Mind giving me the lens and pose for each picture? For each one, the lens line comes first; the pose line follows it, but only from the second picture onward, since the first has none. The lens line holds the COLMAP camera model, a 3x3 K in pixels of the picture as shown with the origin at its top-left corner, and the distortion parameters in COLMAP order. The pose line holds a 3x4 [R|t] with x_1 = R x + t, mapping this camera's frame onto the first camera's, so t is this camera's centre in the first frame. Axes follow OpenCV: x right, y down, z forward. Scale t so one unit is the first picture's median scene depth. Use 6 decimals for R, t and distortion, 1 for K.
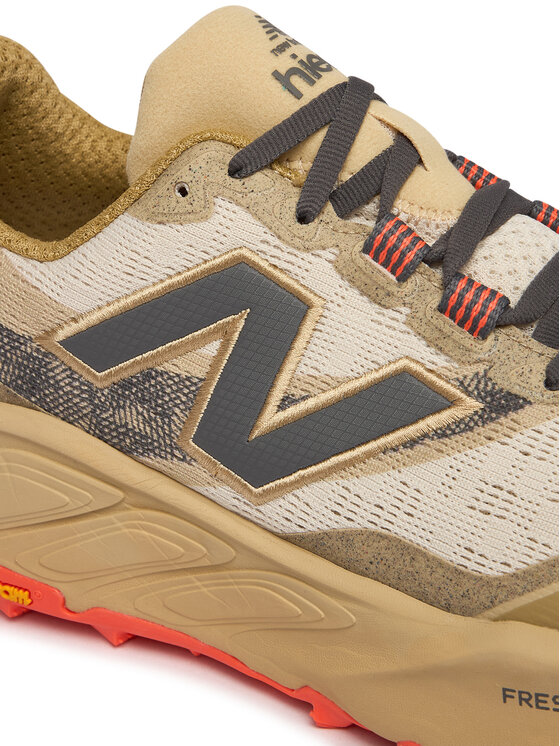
lens RADIAL K [[1778.5, 0, 280.0], [0, 1778.5, 373.0], [0, 0, 1]] dist [-0.086405, 0.020787]
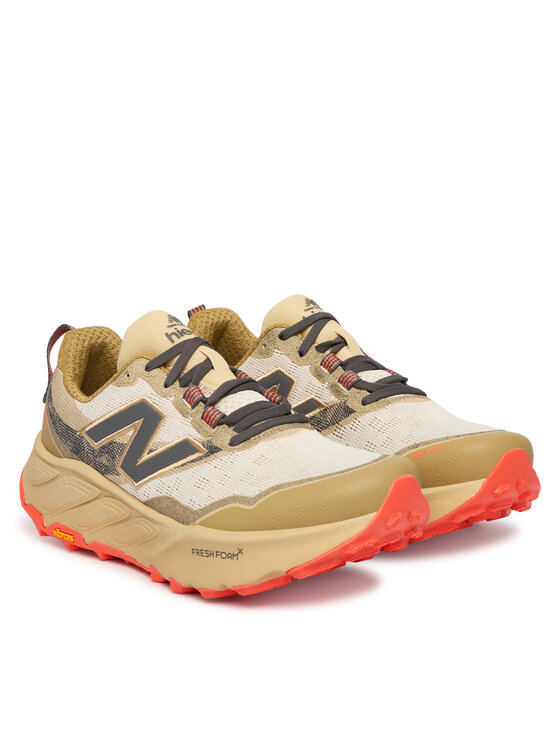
lens RADIAL K [[1615.7, 0, 280.0], [0, 1615.7, 373.0], [0, 0, 1]] dist [0.004629, -0.002897]
pose [[0.949622, 0.036810, -0.311229, 0.925237], [-0.109026, 0.969851, -0.217952, 0.402842], [0.293822, 0.240904, 0.925005, -1.196065]]
